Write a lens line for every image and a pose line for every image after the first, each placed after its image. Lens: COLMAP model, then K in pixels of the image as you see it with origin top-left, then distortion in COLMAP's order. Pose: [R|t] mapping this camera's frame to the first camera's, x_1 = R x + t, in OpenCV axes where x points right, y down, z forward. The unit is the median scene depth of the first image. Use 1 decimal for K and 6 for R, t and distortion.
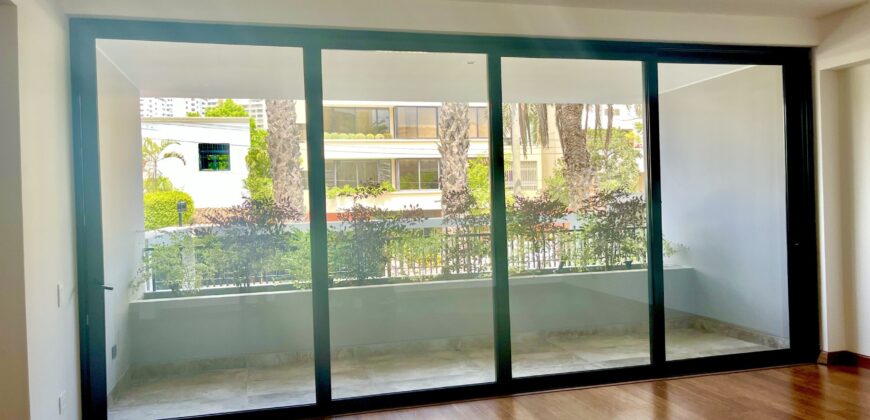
lens RADIAL K [[666.8, 0, 429.8], [0, 666.8, 205.2], [0, 0, 1]] dist [0.023872, -0.028046]
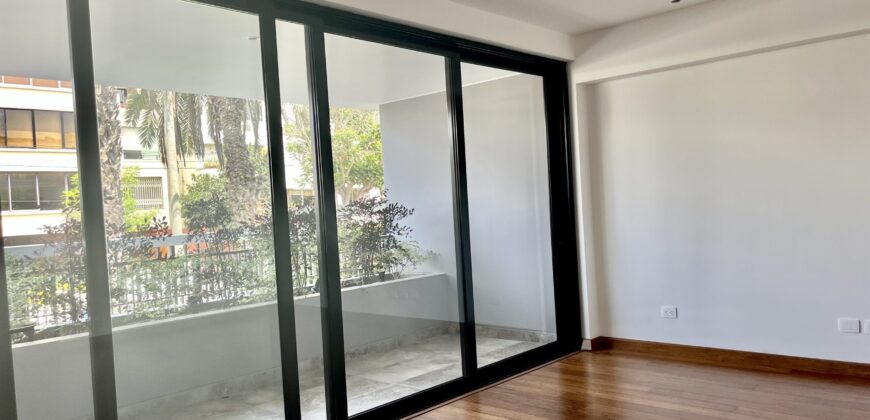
lens RADIAL K [[666.8, 0, 439.3], [0, 666.8, 213.9], [0, 0, 1]] dist [0.023872, -0.028046]
pose [[0.828713, -0.023035, 0.559200, -0.175123], [0.032179, 0.999461, -0.006517, 0.009952], [-0.558748, 0.023396, 0.829007, 0.174543]]
